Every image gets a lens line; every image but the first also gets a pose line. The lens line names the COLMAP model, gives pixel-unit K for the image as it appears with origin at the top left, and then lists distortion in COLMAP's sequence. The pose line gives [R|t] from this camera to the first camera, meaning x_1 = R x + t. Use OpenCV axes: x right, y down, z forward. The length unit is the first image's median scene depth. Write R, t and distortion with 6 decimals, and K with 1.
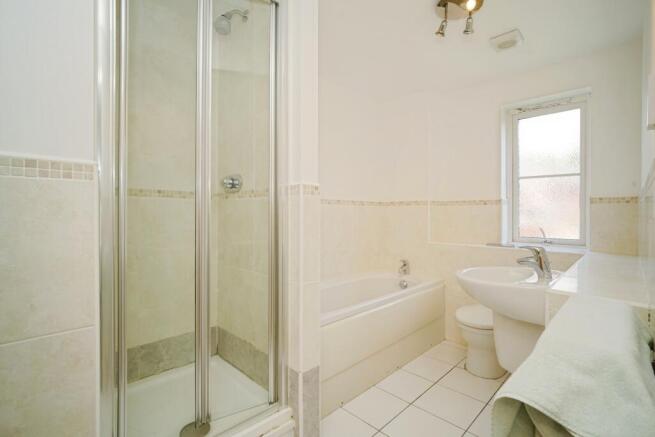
lens RADIAL K [[307.7, 0, 327.8], [0, 307.7, 211.9], [0, 0, 1]] dist [-0.001515, -0.000149]
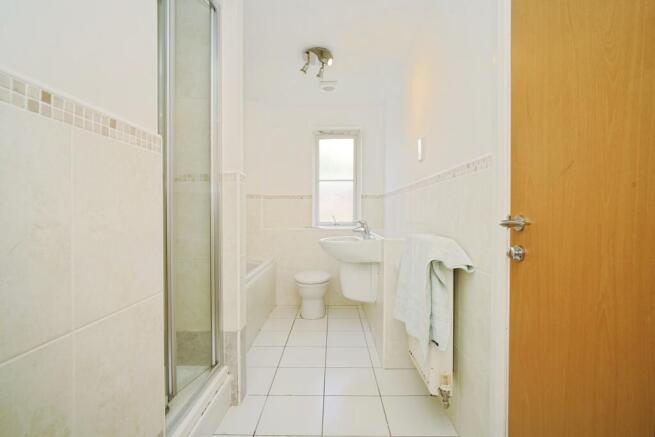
lens RADIAL K [[307.0, 0, 327.5], [0, 307.0, 218.5], [0, 0, 1]] dist [-0.012904, 0.000199]
pose [[0.719804, -0.023286, 0.693787, -0.391457], [0.008865, 0.999664, 0.024356, 0.035733], [-0.694121, -0.011381, 0.719768, -0.051985]]
